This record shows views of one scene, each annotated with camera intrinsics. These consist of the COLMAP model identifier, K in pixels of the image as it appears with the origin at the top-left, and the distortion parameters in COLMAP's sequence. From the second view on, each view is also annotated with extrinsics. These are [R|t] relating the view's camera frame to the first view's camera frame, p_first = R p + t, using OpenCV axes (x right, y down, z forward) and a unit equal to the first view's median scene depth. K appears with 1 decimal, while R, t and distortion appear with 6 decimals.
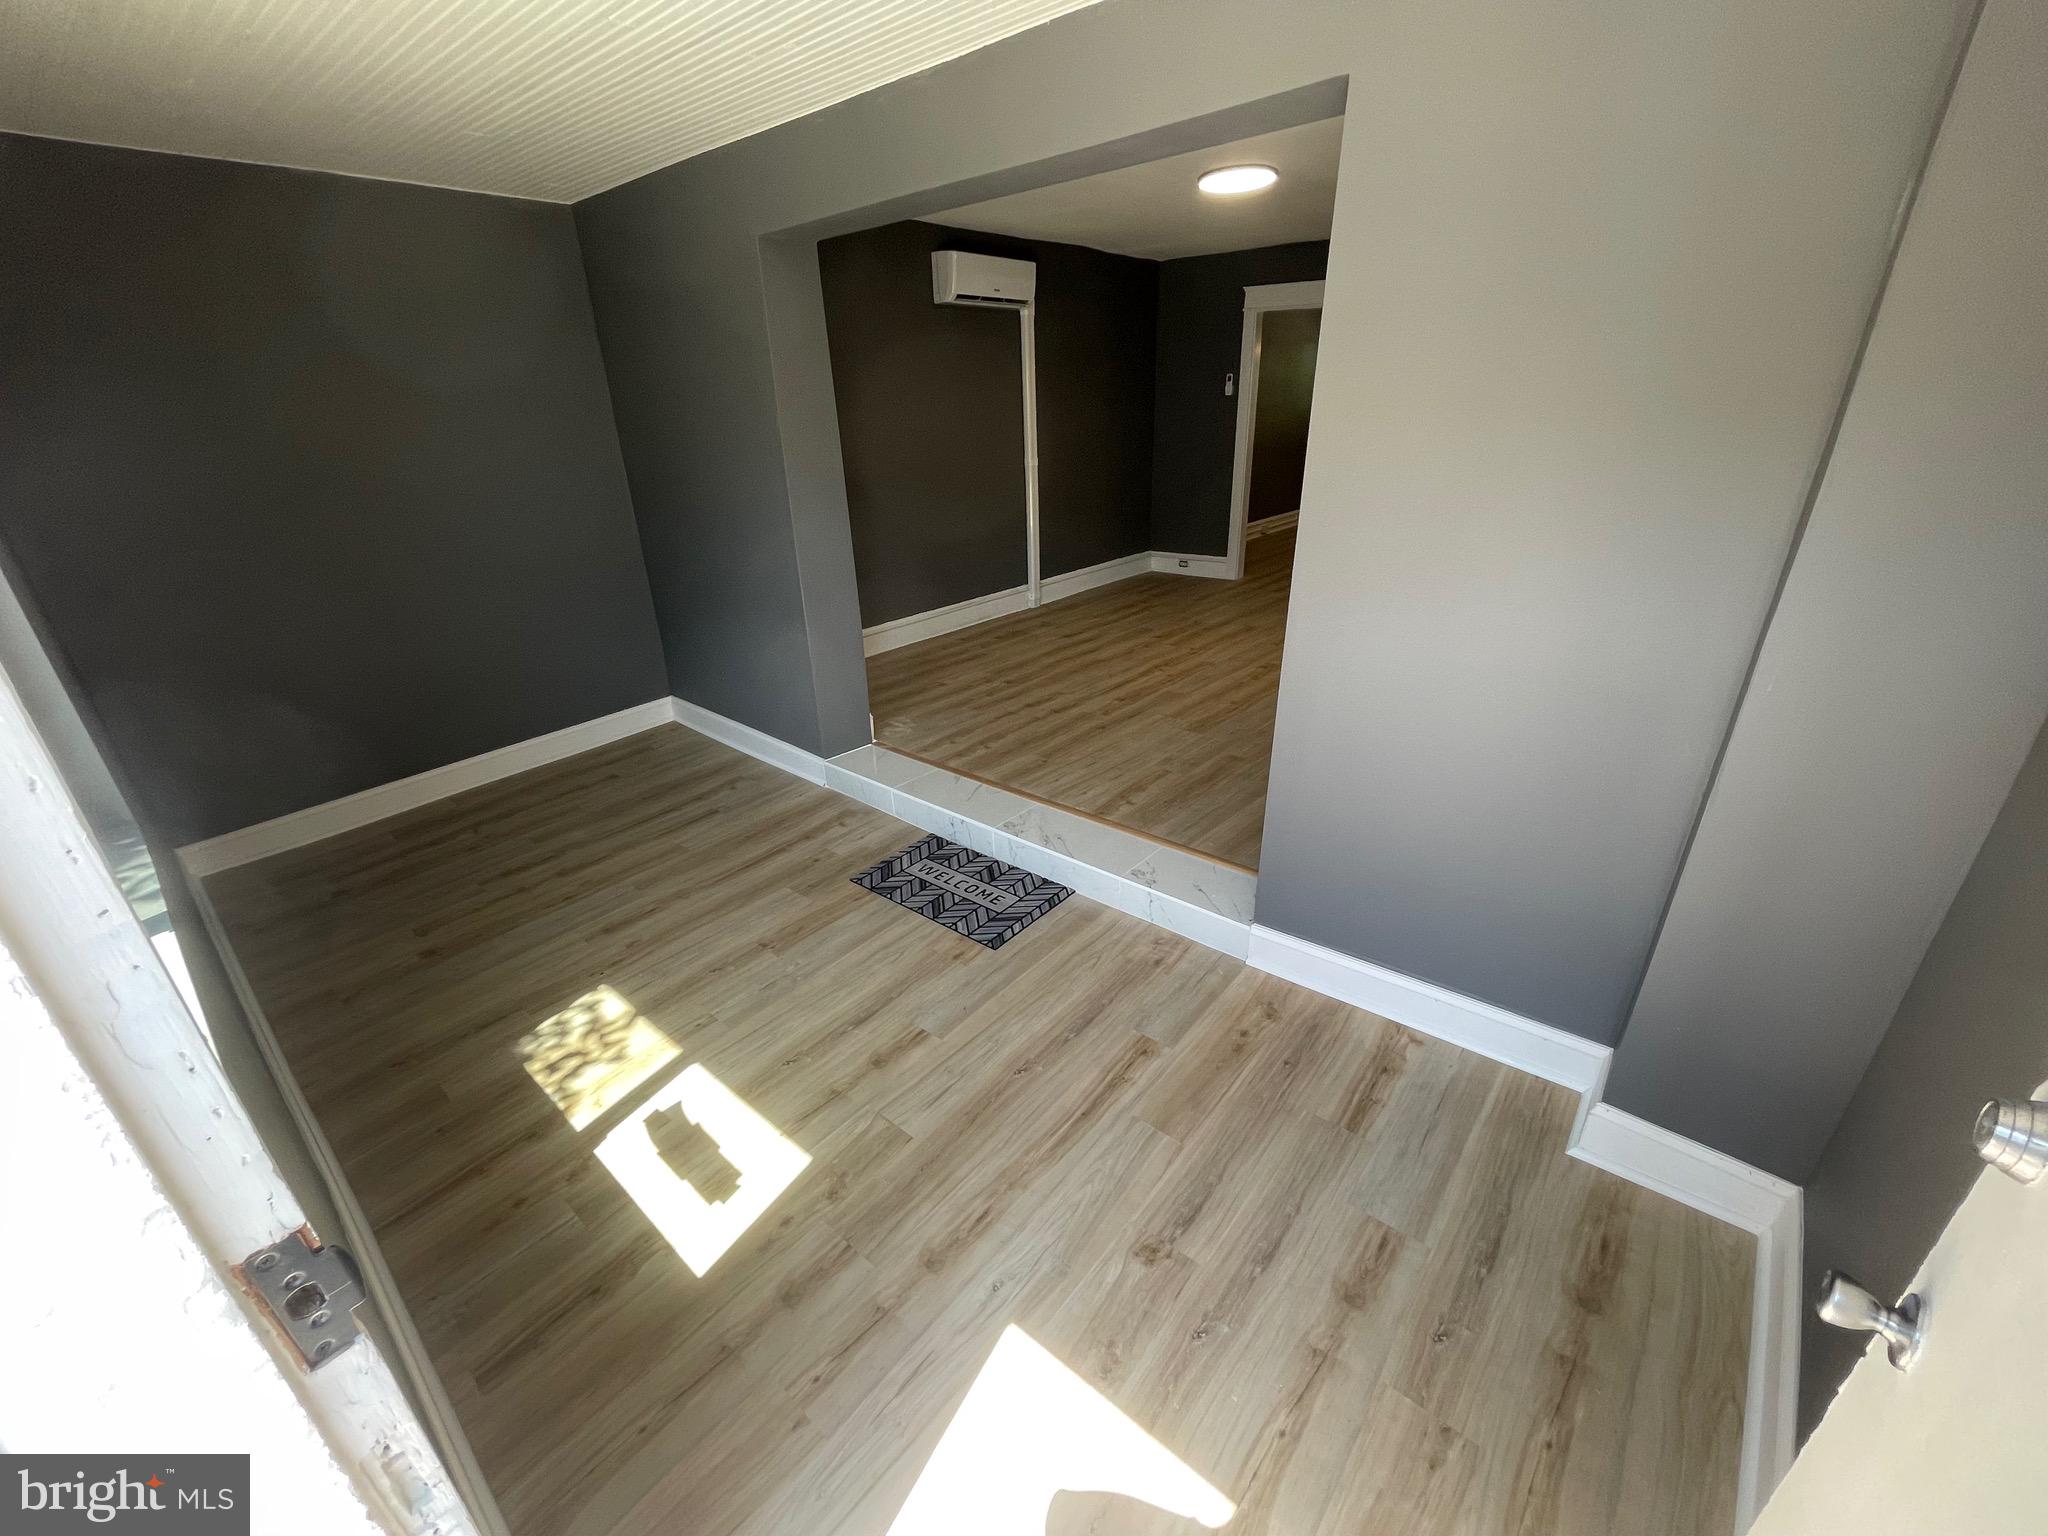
lens RADIAL K [[830.2, 0, 1018.5], [0, 830.2, 770.0], [0, 0, 1]] dist [0.000027, 0.000102]
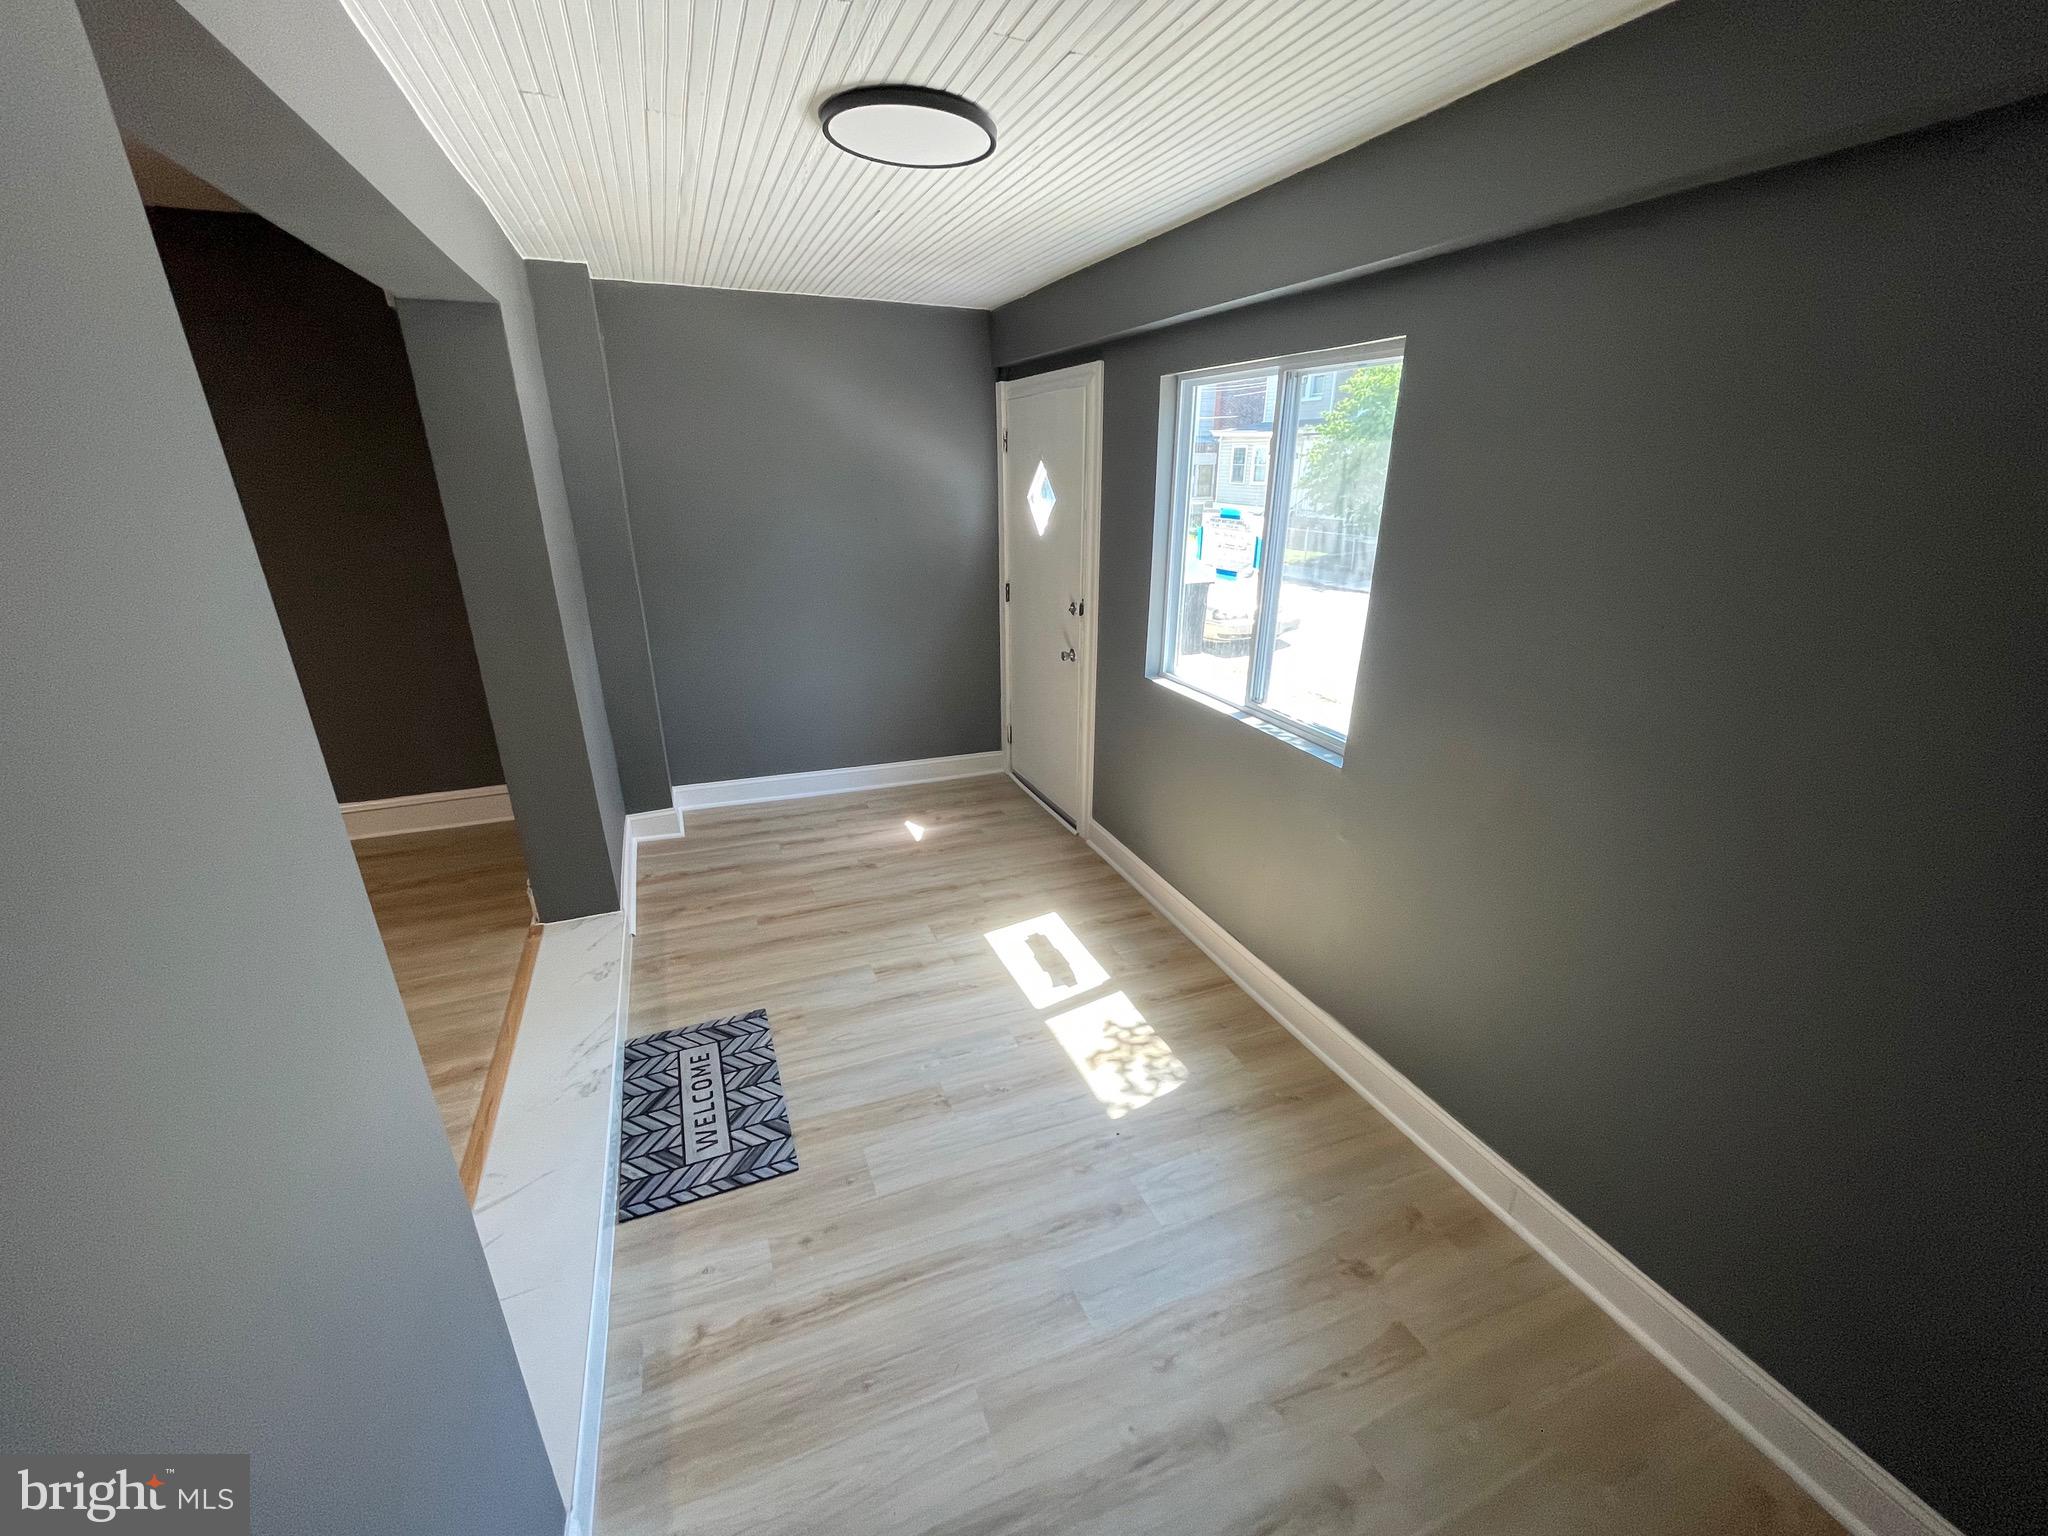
lens RADIAL K [[830.2, 0, 1021.1], [0, 830.2, 770.0], [0, 0, 1]] dist [0.000027, 0.000102]
pose [[-0.887100, -0.132405, 0.442180, -0.858538], [0.214139, 0.730588, 0.648372, -0.717390], [-0.408899, 0.669858, -0.619751, 1.519839]]
